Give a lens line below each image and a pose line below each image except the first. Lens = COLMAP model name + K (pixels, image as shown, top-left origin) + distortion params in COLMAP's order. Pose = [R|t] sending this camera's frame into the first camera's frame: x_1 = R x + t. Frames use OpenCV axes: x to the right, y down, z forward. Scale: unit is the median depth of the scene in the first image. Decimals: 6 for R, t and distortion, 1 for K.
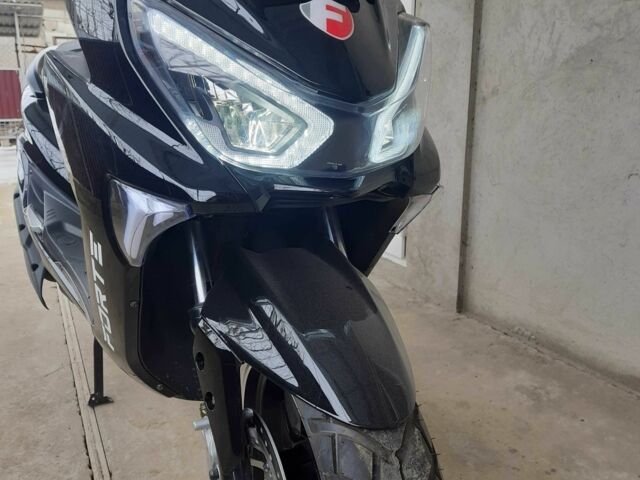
lens RADIAL K [[621.6, 0, 321.7], [0, 621.6, 239.2], [0, 0, 1]] dist [-0.000211, 0.000000]
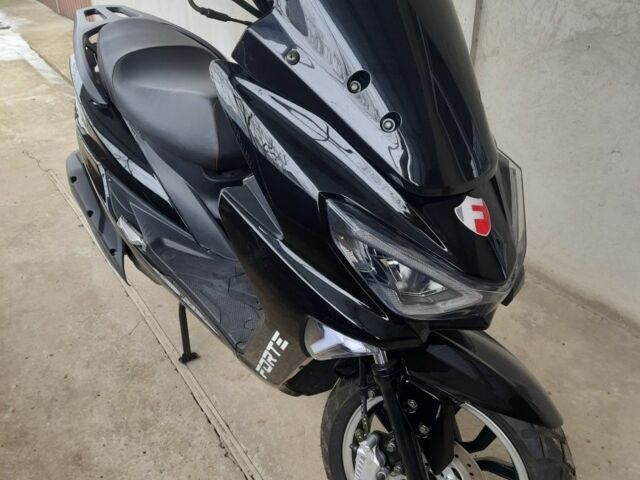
lens RADIAL K [[621.6, 0, 318.7], [0, 621.6, 240.3], [0, 0, 1]] dist [-0.000211, 0.000000]
pose [[0.992746, -0.069096, 0.098396, -0.204624], [0.038130, 0.957061, 0.287367, -0.305176], [-0.114027, -0.281530, 0.952753, -0.139255]]
